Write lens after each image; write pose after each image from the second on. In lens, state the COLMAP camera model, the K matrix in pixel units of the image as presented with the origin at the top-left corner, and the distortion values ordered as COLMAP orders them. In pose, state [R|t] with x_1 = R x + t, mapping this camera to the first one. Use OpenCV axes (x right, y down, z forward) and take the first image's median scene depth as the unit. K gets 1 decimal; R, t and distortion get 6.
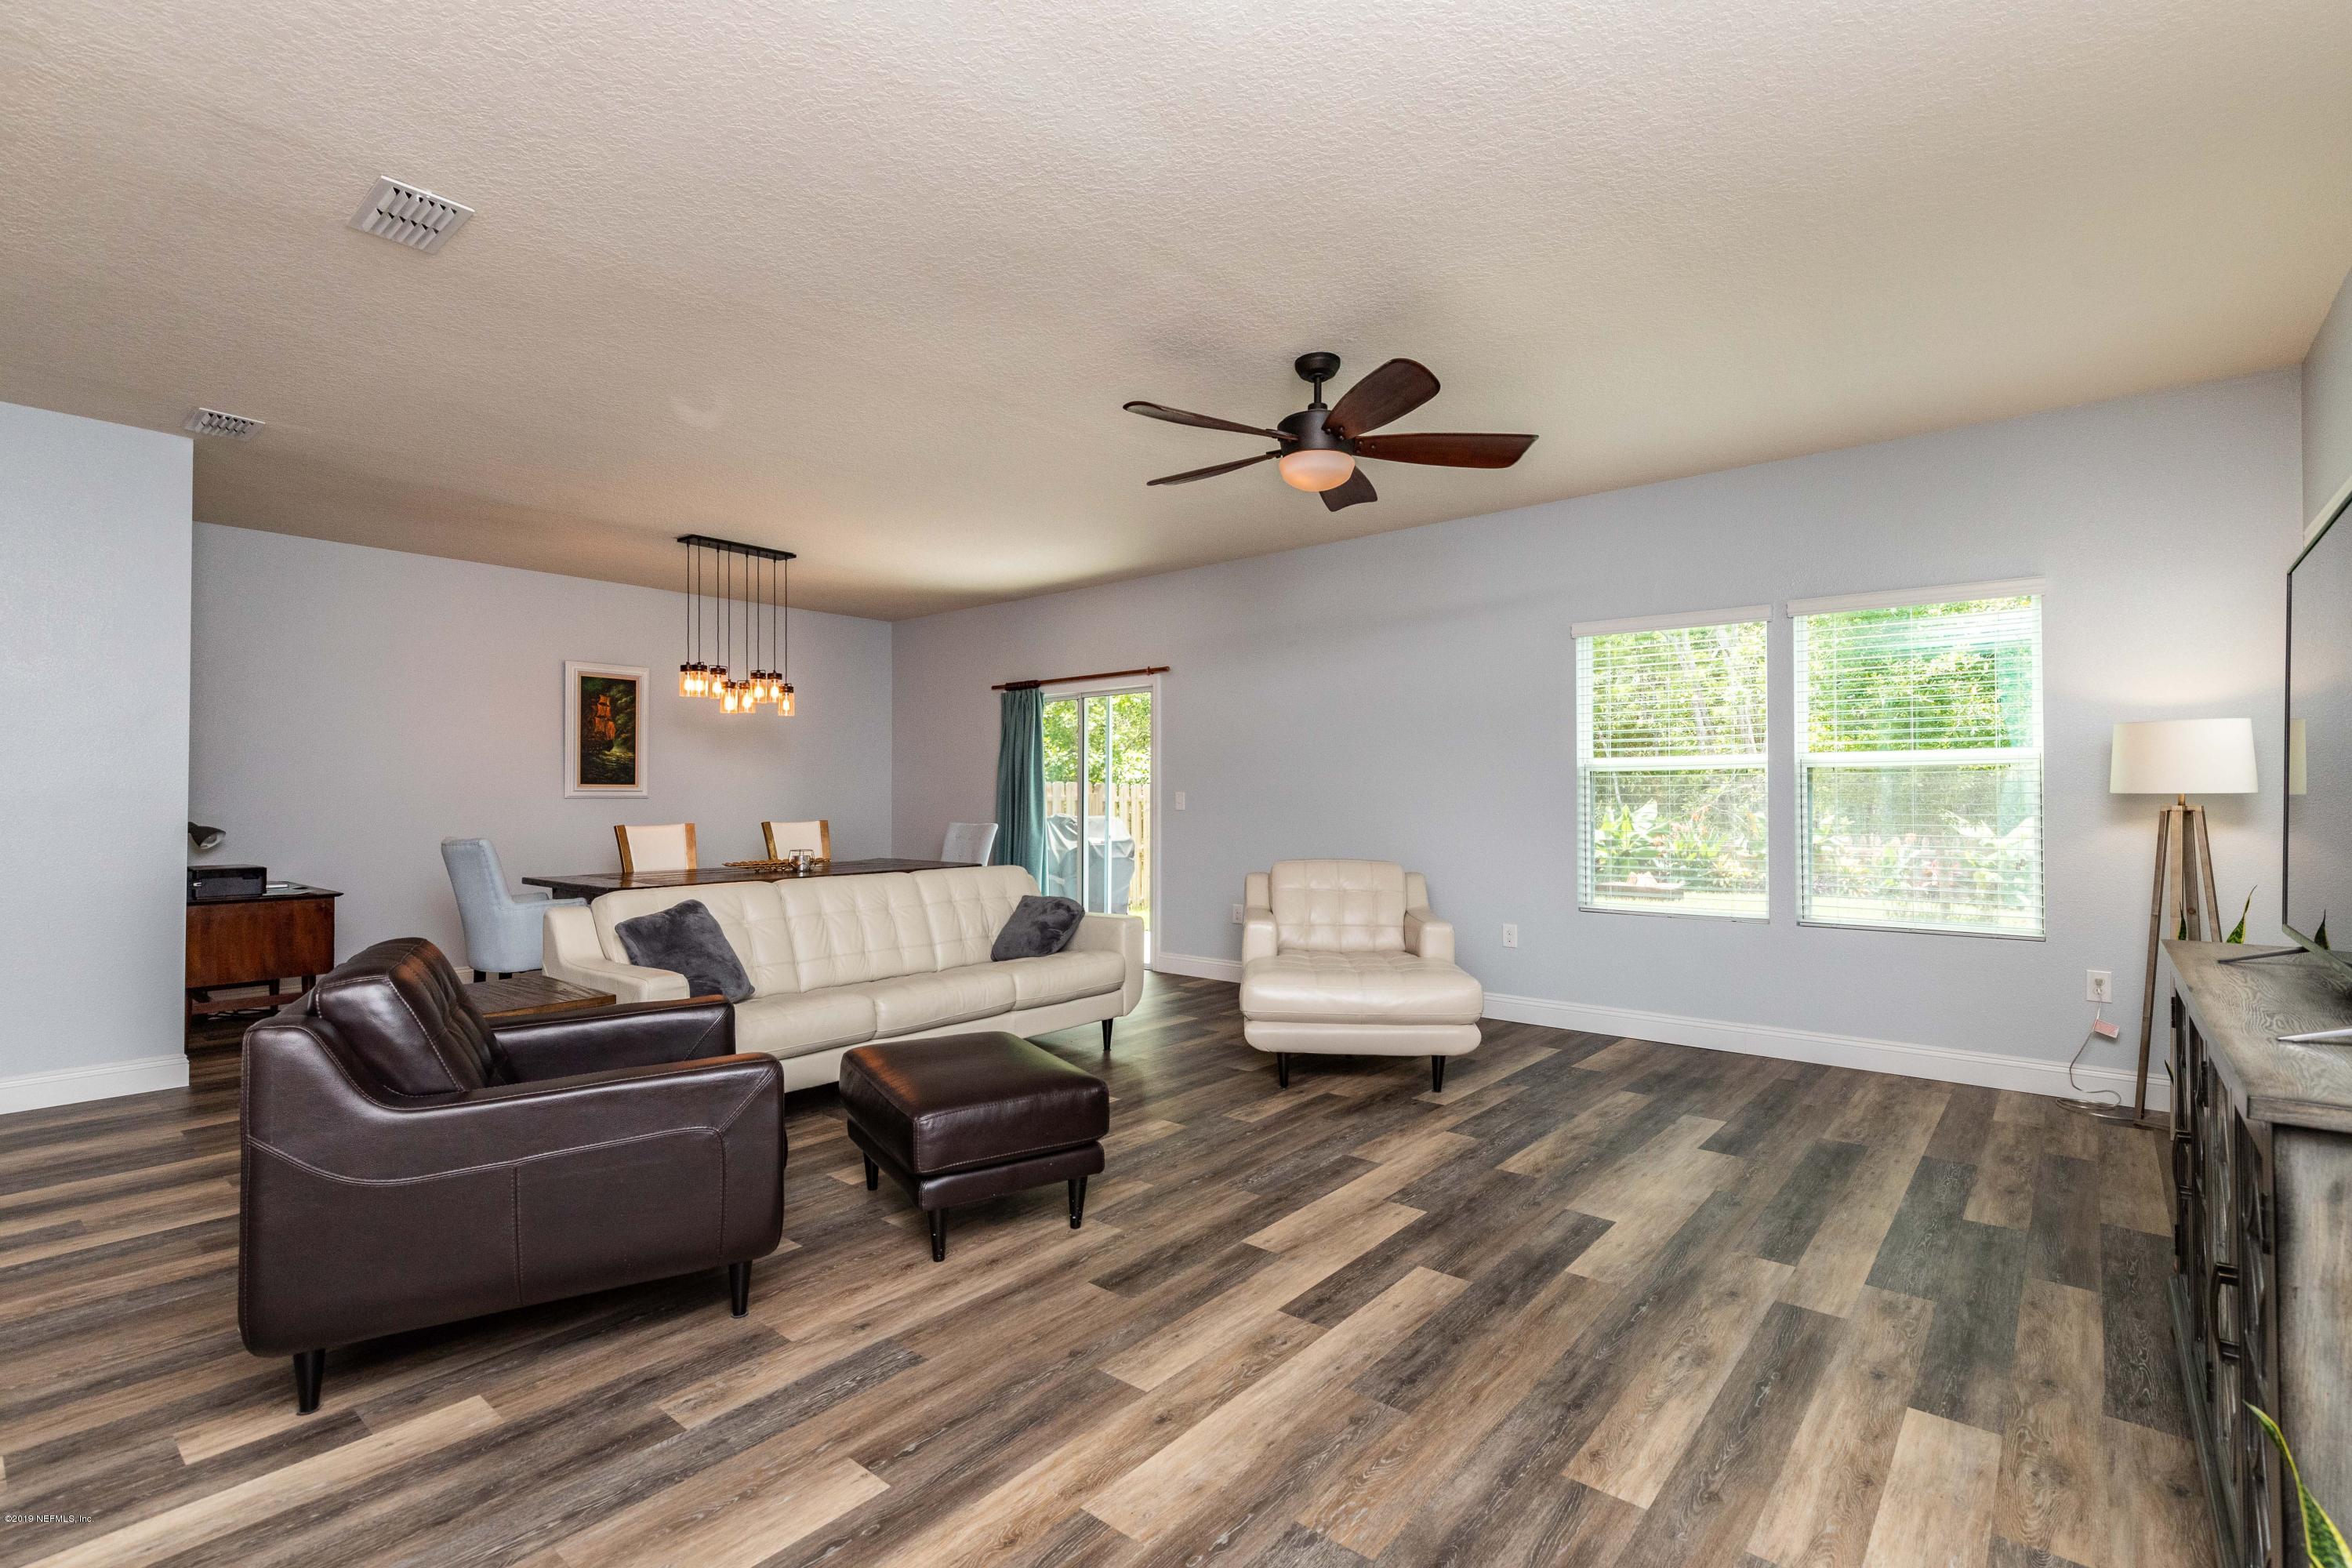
lens RADIAL K [[1065.4, 0, 1188.2], [0, 1065.4, 786.4], [0, 0, 1]] dist [0.005851, 0.000039]
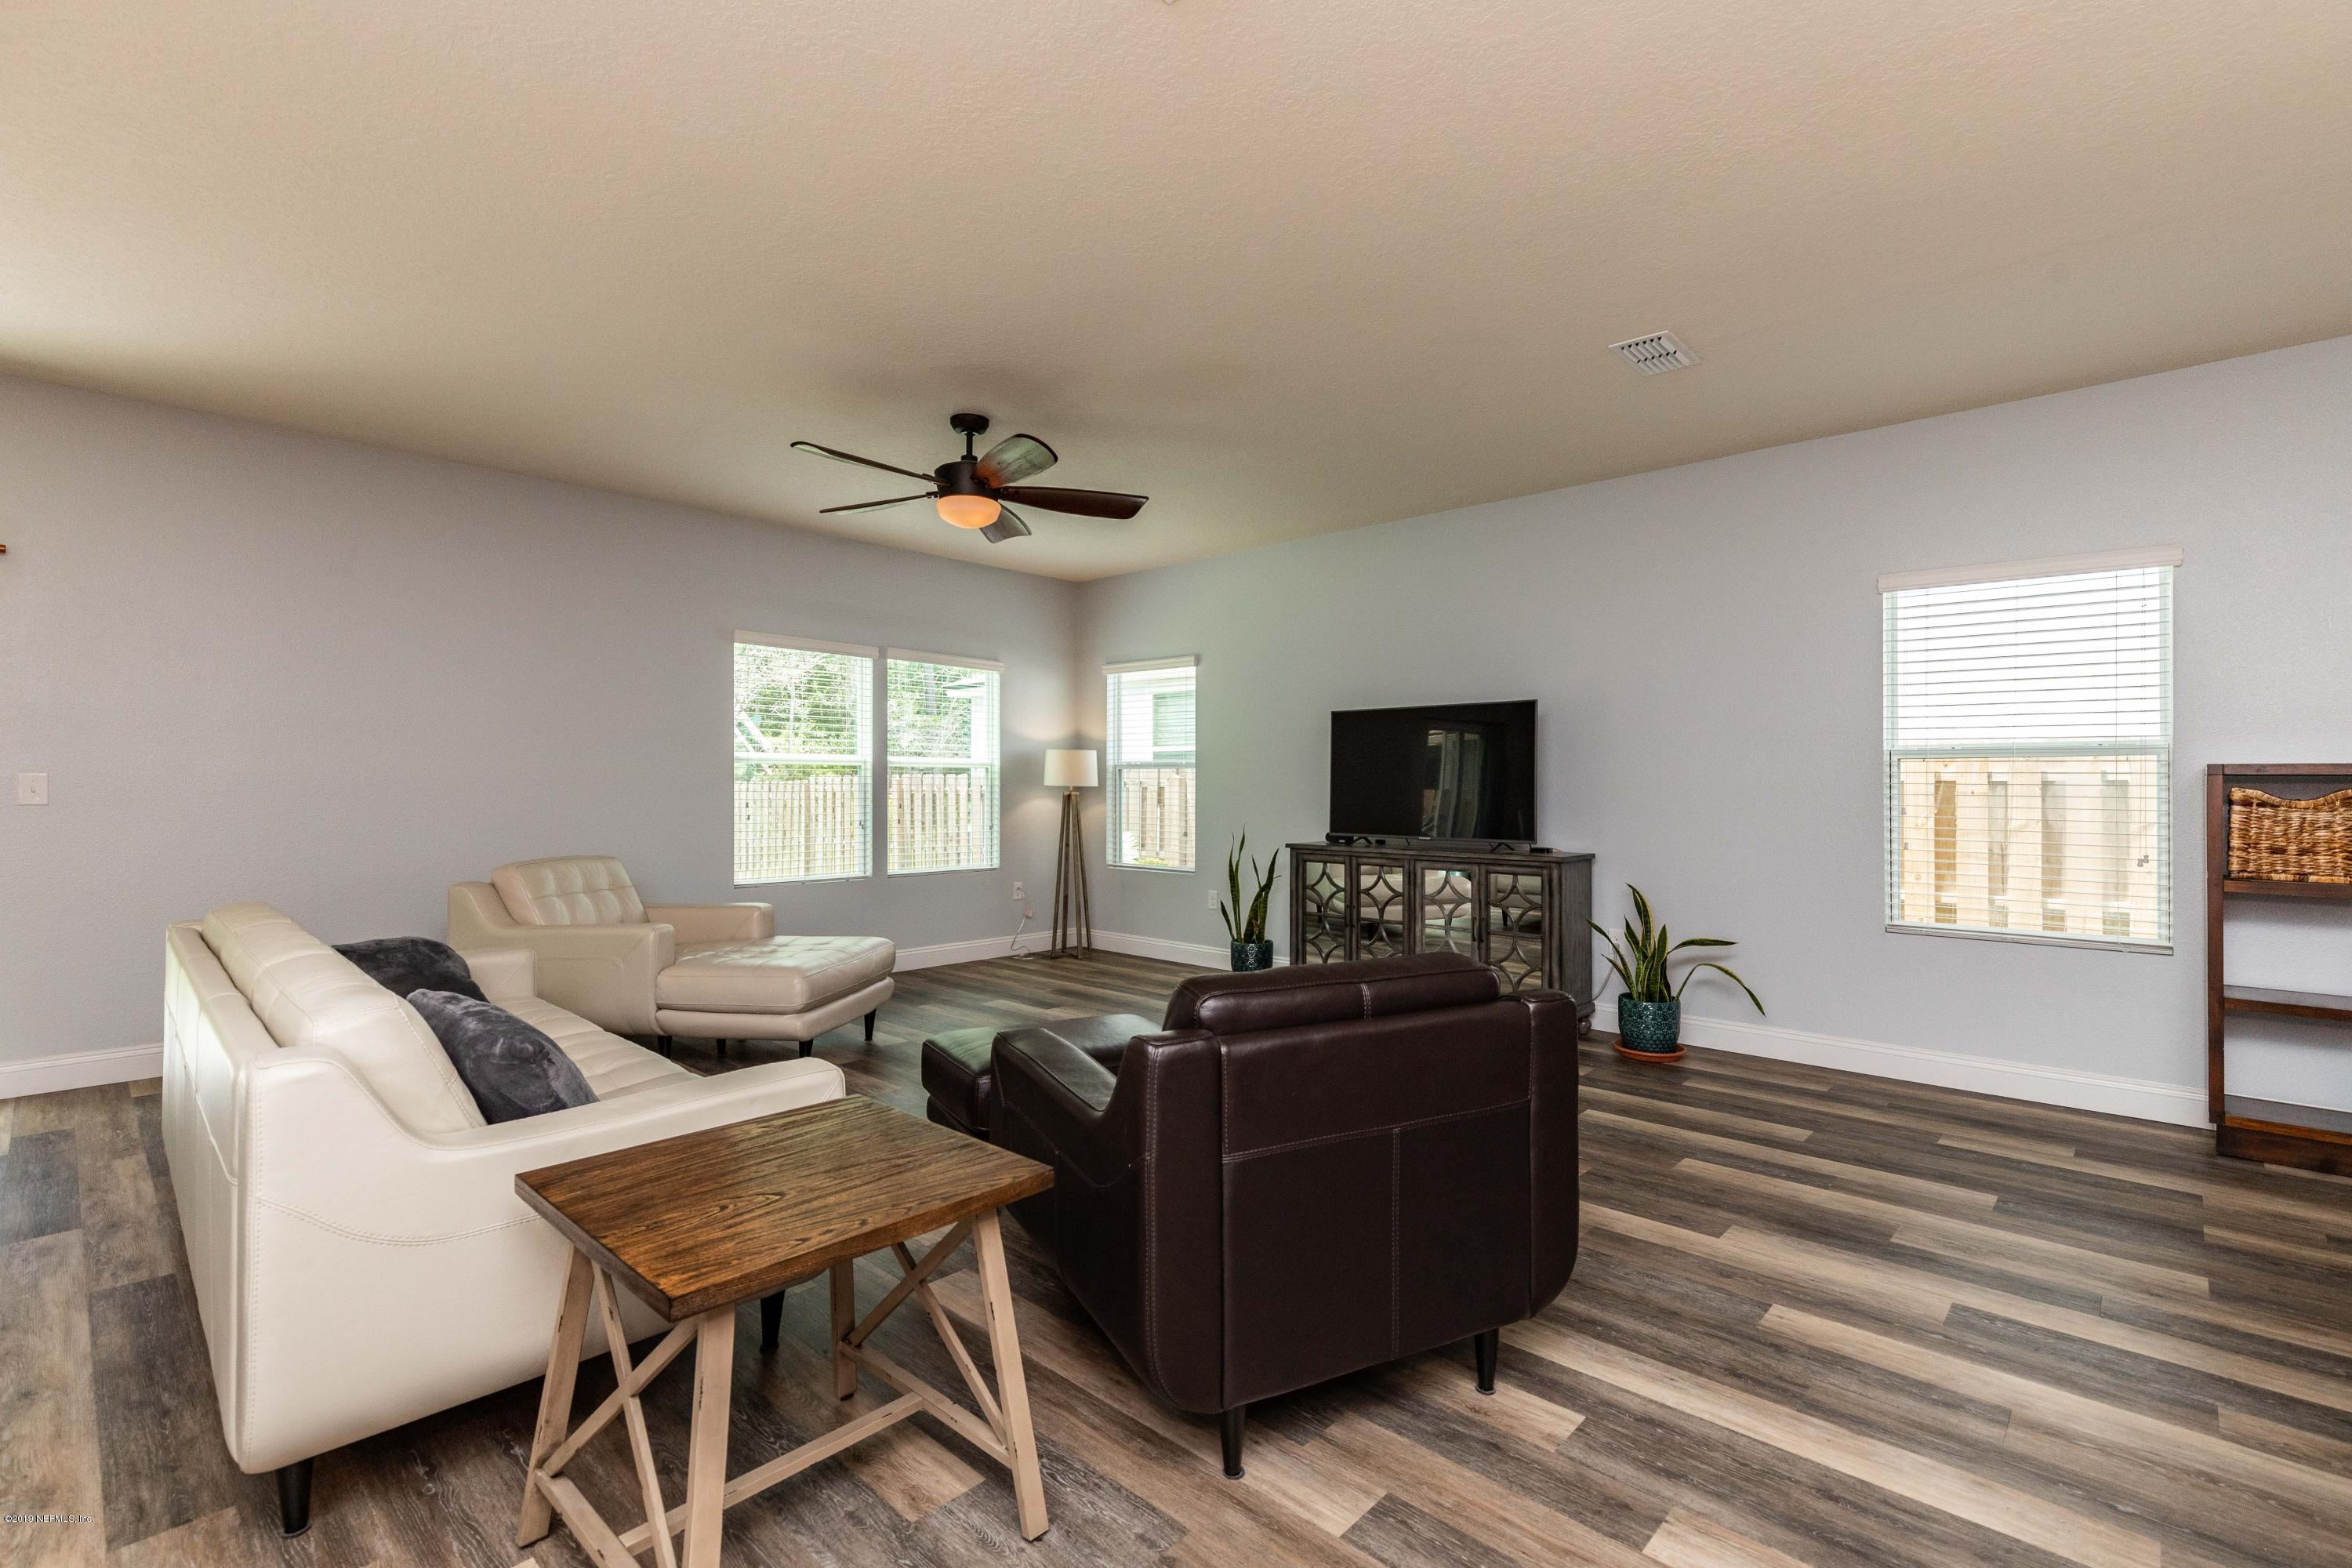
lens RADIAL K [[1048.7, 0, 1182.6], [0, 1048.7, 777.6], [0, 0, 1]] dist [-0.000873, -0.000072]
pose [[0.049792, 0.009696, 0.998713, -1.044114], [-0.012550, 0.999880, -0.009081, 0.010590], [-0.998681, -0.012082, 0.049908, 0.709429]]
